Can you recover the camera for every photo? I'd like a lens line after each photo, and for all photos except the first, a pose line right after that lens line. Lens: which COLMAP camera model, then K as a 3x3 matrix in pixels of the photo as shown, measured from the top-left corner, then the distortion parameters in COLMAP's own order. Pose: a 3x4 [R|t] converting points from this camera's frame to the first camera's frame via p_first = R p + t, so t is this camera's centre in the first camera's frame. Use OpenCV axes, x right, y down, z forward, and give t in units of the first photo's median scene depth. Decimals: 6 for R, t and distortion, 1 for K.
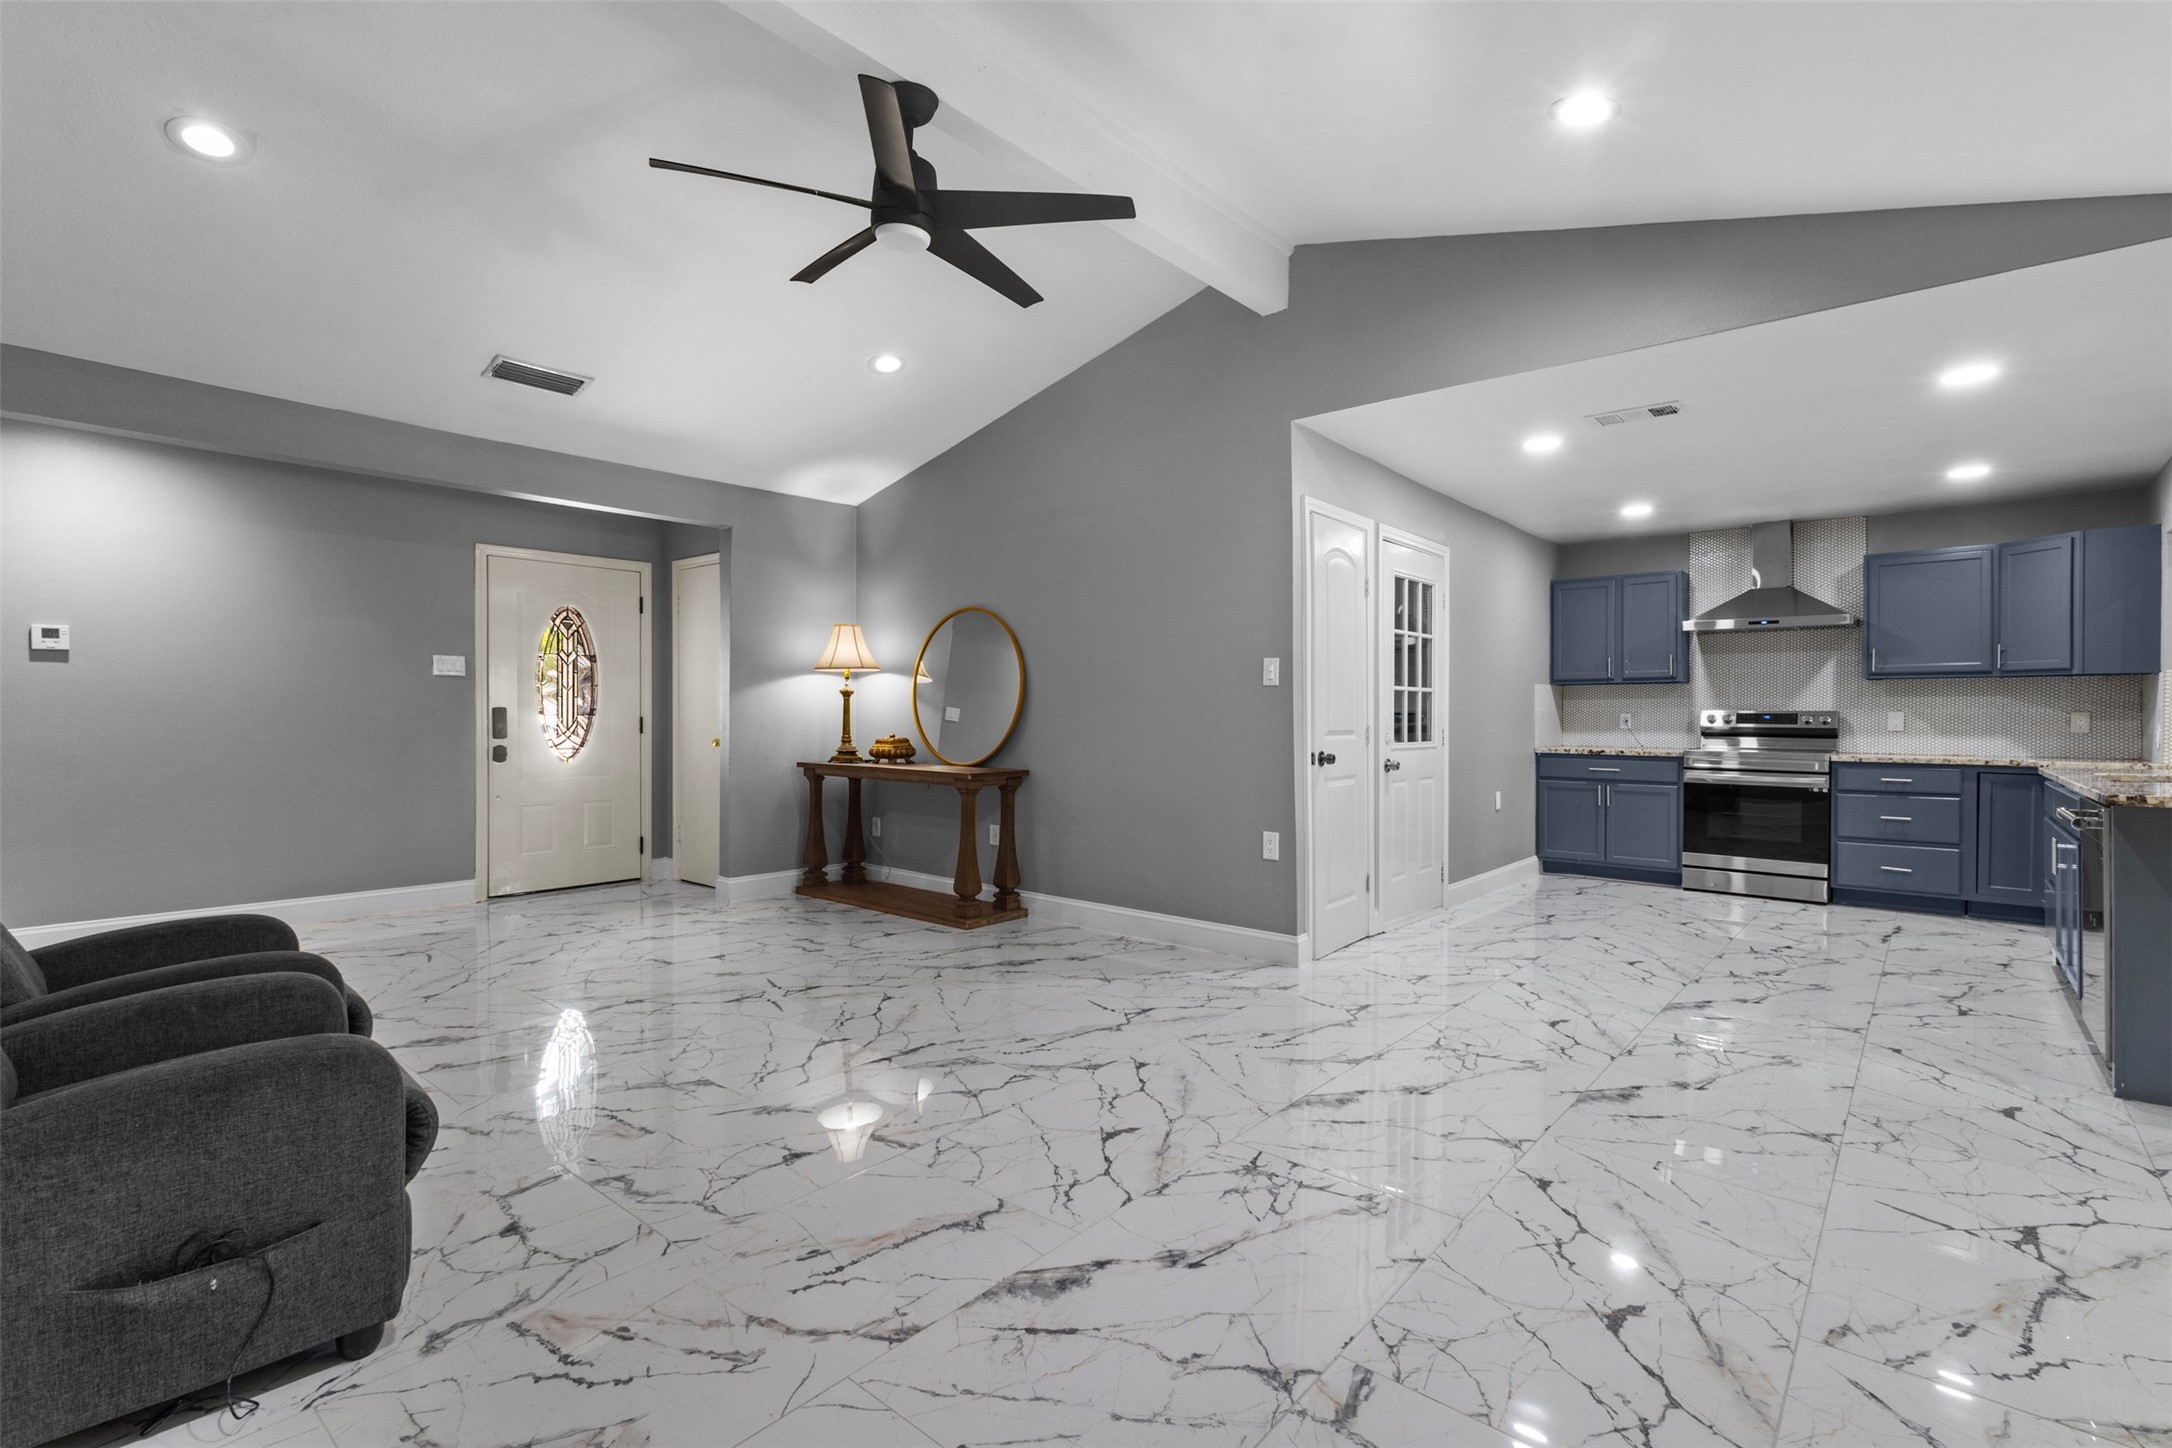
lens RADIAL K [[992.2, 0, 1086.0], [0, 992.2, 724.0], [0, 0, 1]] dist [0.009292, -0.001091]
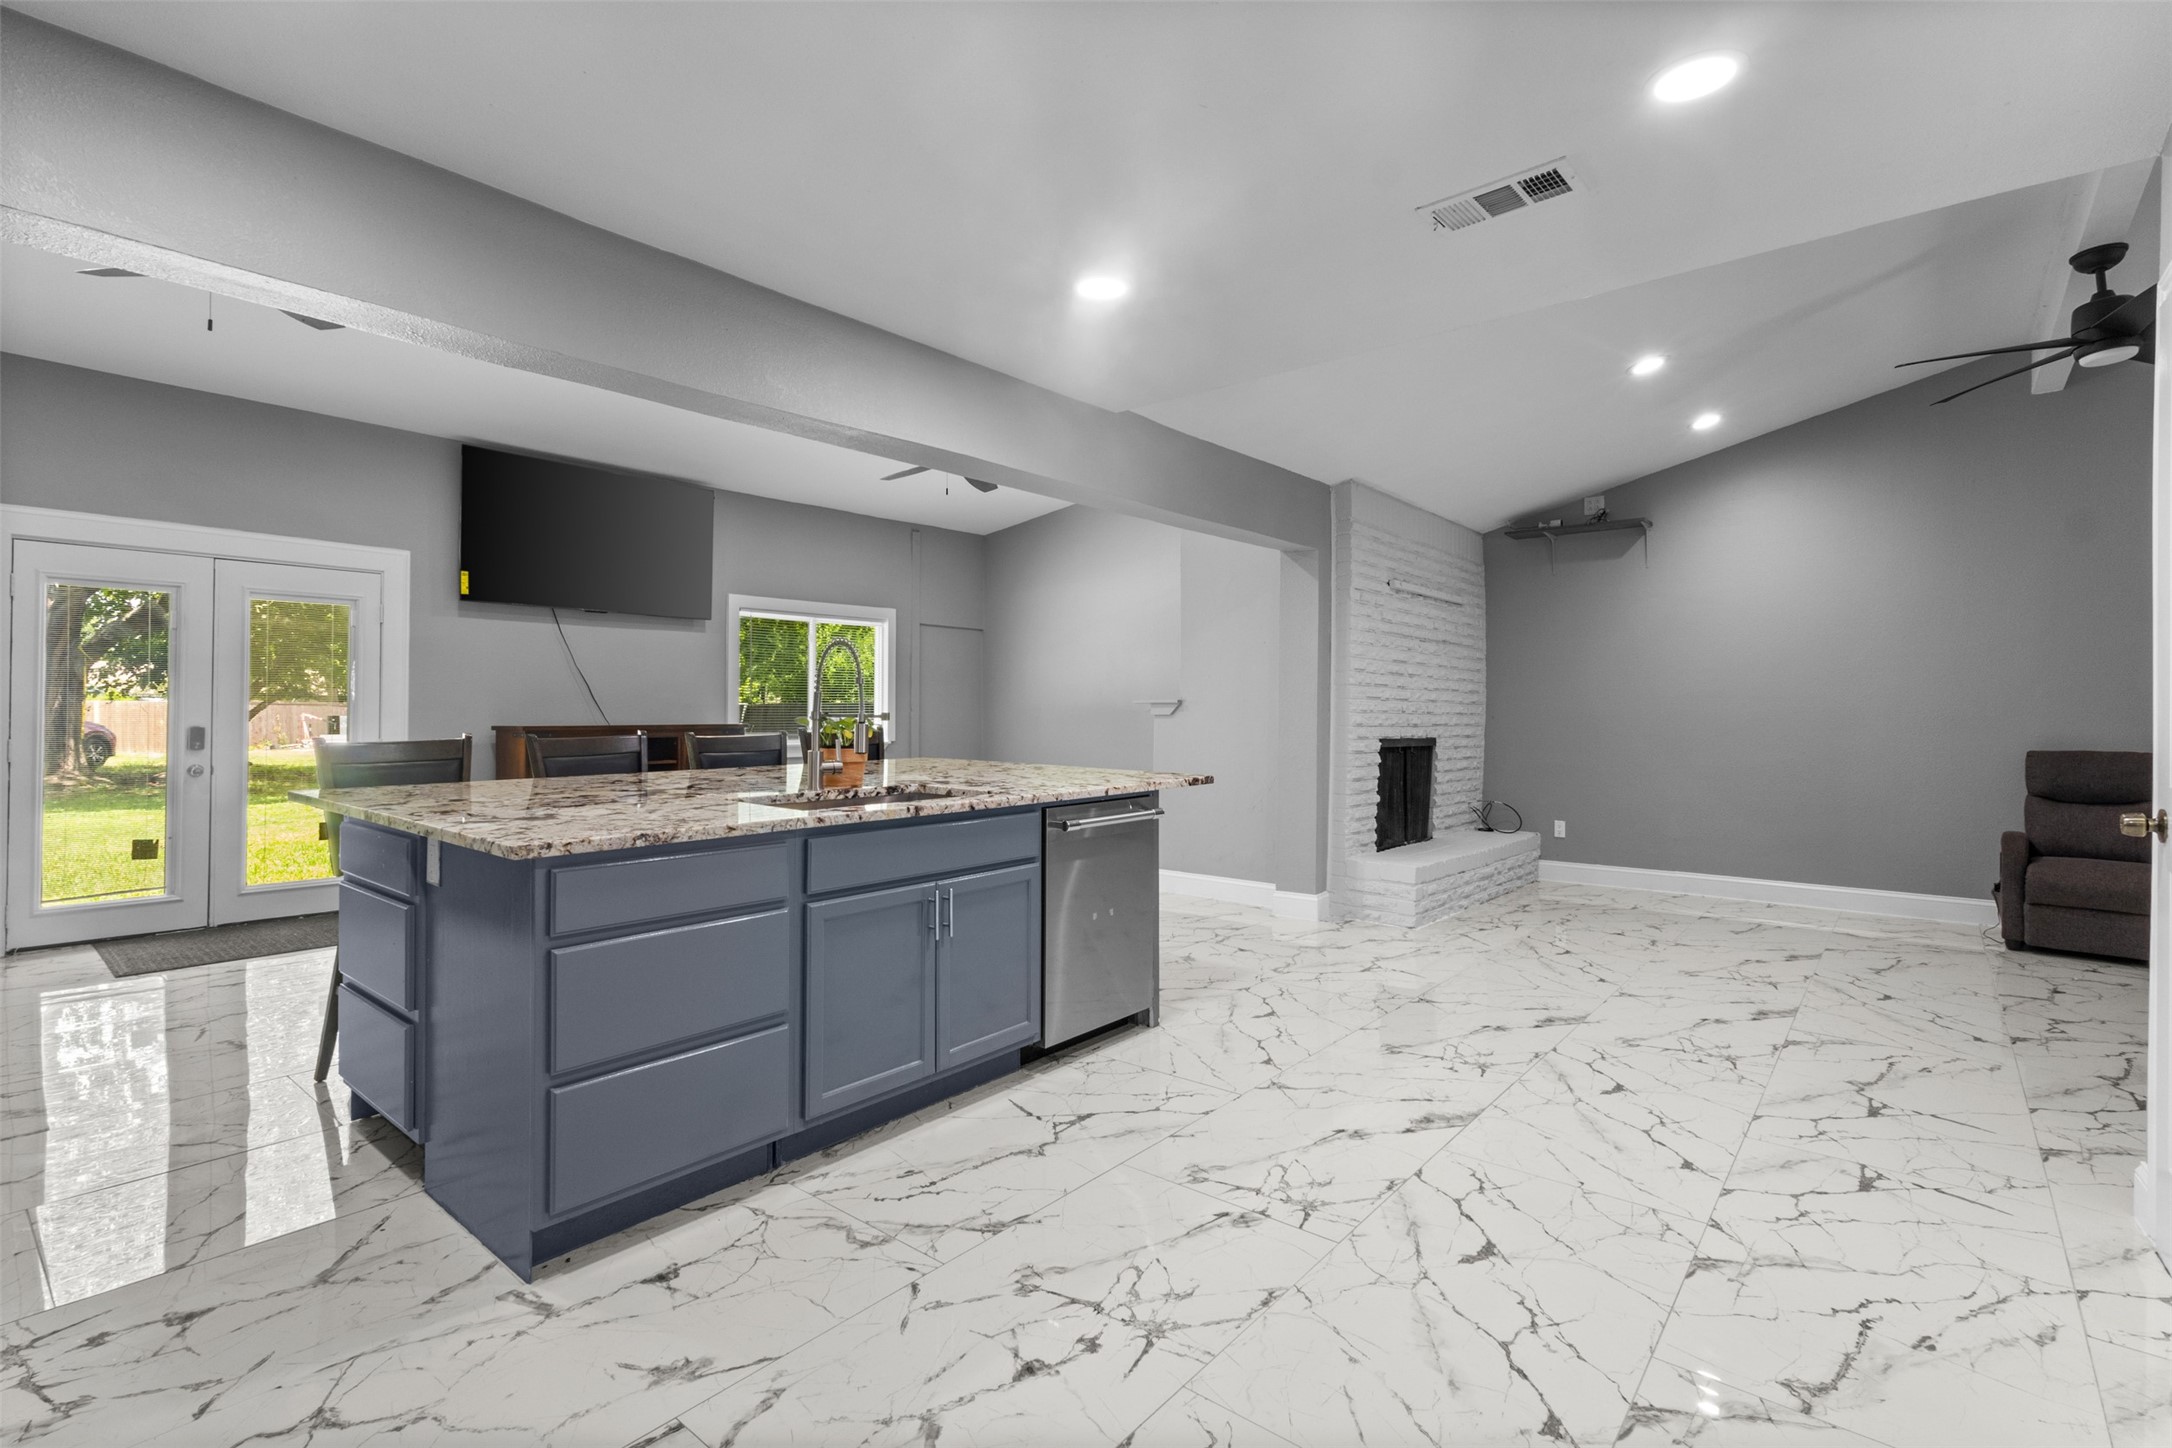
lens RADIAL K [[1013.7, 0, 1084.4], [0, 1013.7, 690.2], [0, 0, 1]] dist [0.021296, -0.000554]
pose [[-0.999813, -0.008151, -0.017526, 0.565460], [-0.007908, 0.999872, -0.013892, -0.013091], [0.017637, -0.013751, -0.999750, 1.119835]]
